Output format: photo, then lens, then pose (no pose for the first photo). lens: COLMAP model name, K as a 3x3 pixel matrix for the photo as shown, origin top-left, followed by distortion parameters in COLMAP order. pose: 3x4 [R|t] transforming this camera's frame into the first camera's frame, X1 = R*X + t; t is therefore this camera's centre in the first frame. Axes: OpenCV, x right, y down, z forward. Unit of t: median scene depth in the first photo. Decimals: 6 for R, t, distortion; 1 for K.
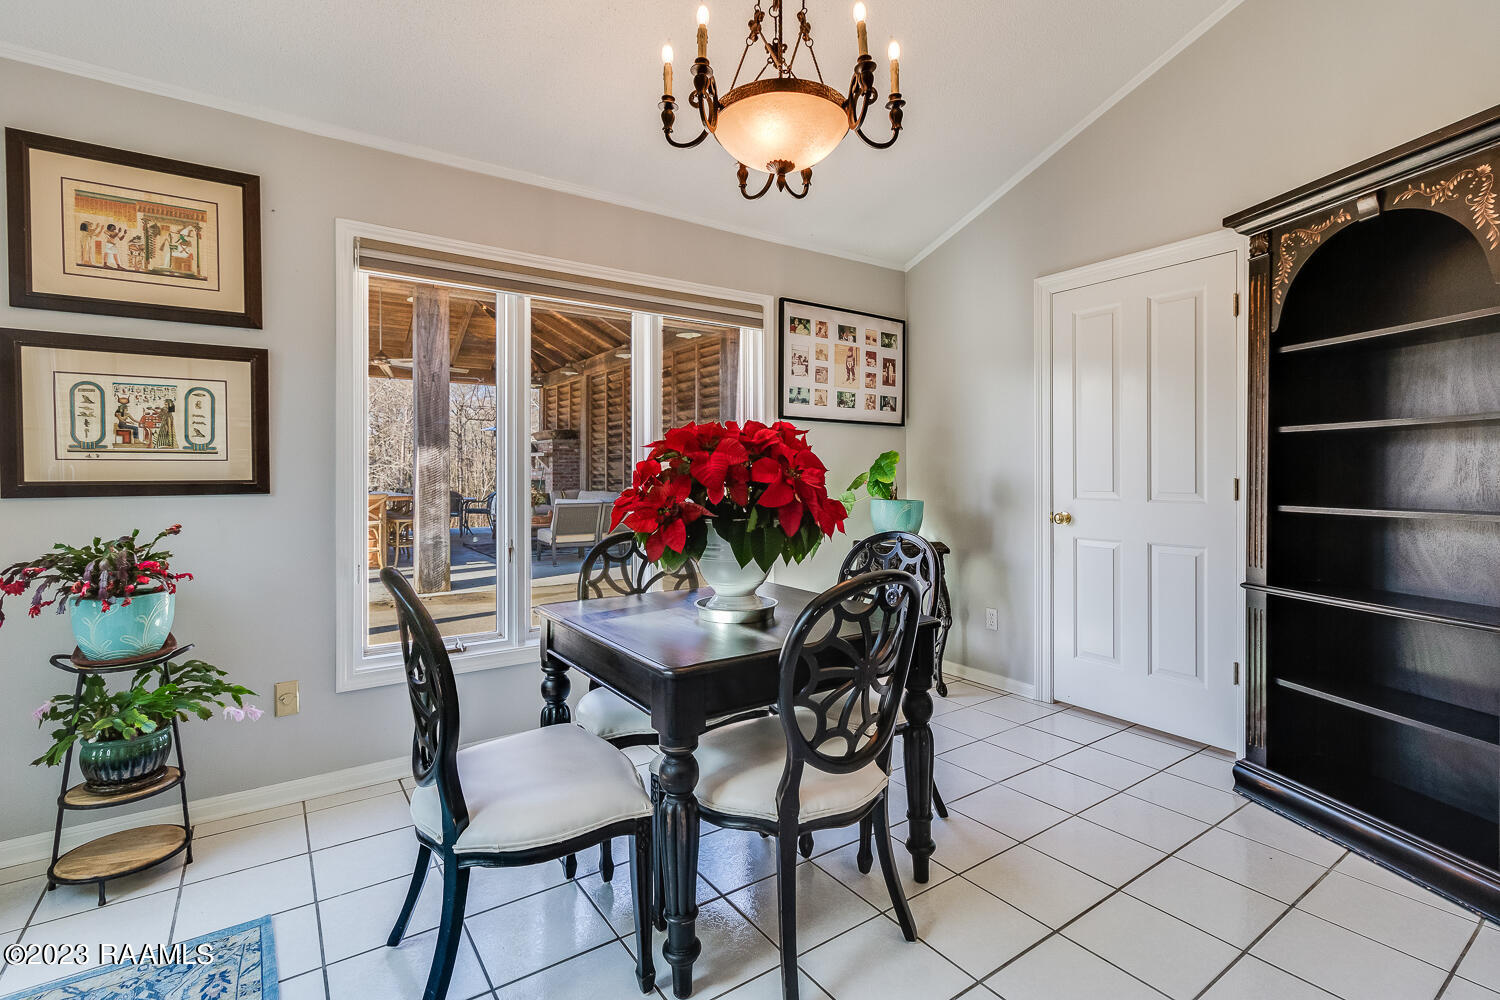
lens RADIAL K [[699.4, 0, 743.3], [0, 699.4, 477.5], [0, 0, 1]] dist [0.011473, 0.000185]
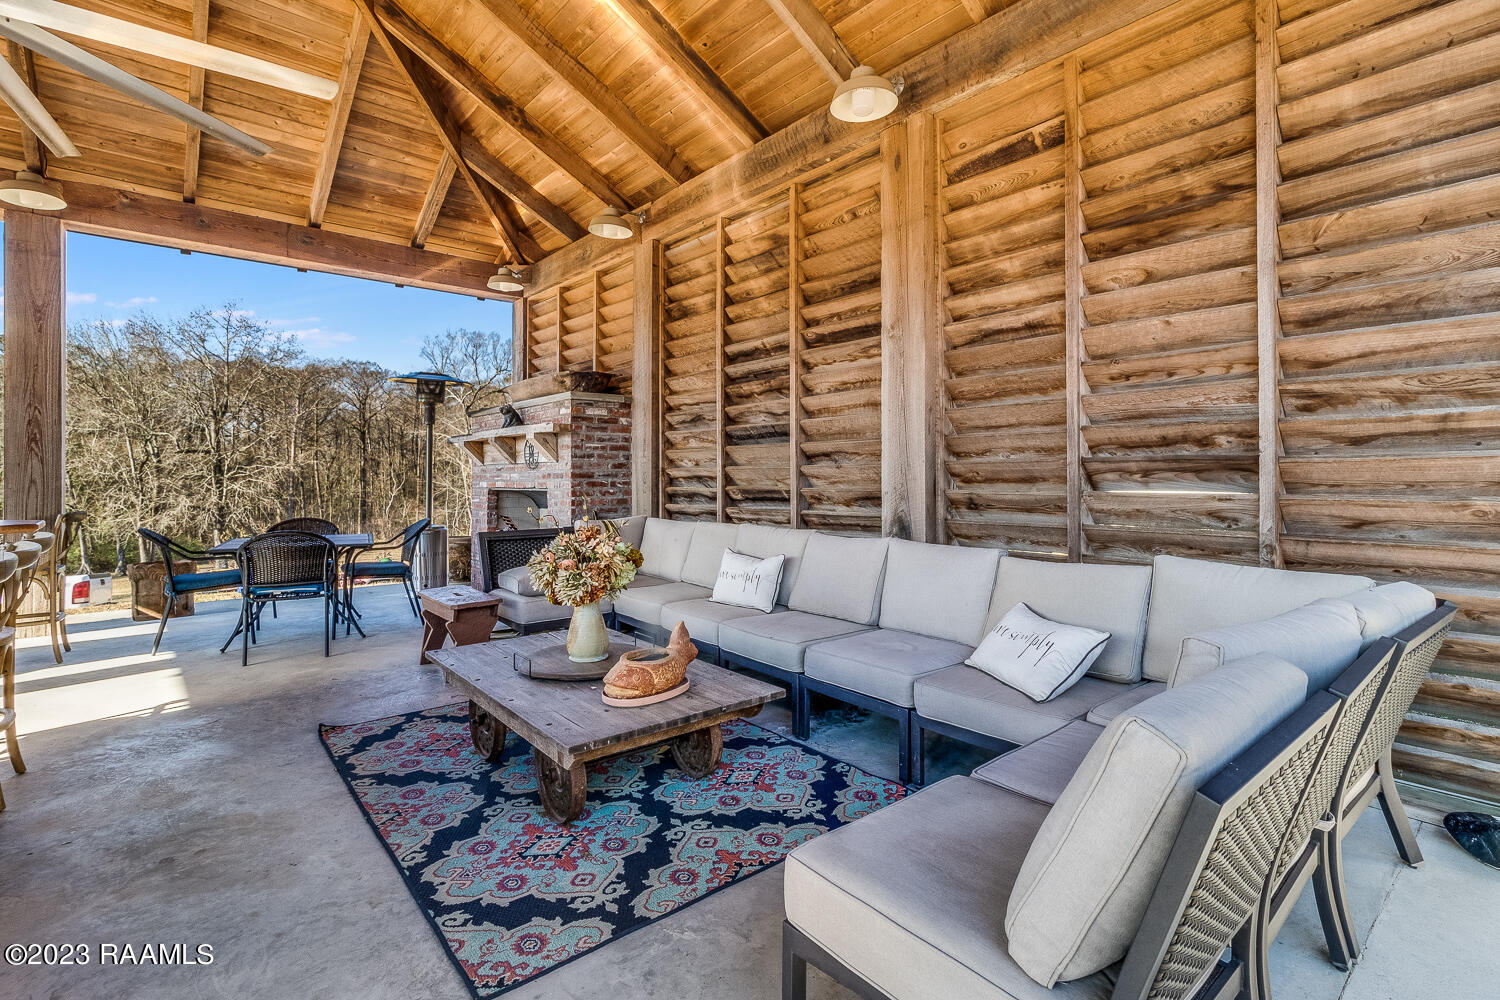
lens RADIAL K [[716.2, 0, 753.3], [0, 716.2, 473.4], [0, 0, 1]] dist [0.001479, 0.000439]
pose [[0.993640, -0.004350, 0.112517, -0.223379], [0.005134, 0.999965, -0.006673, -0.003908], [-0.112484, 0.007208, 0.993627, 0.598347]]
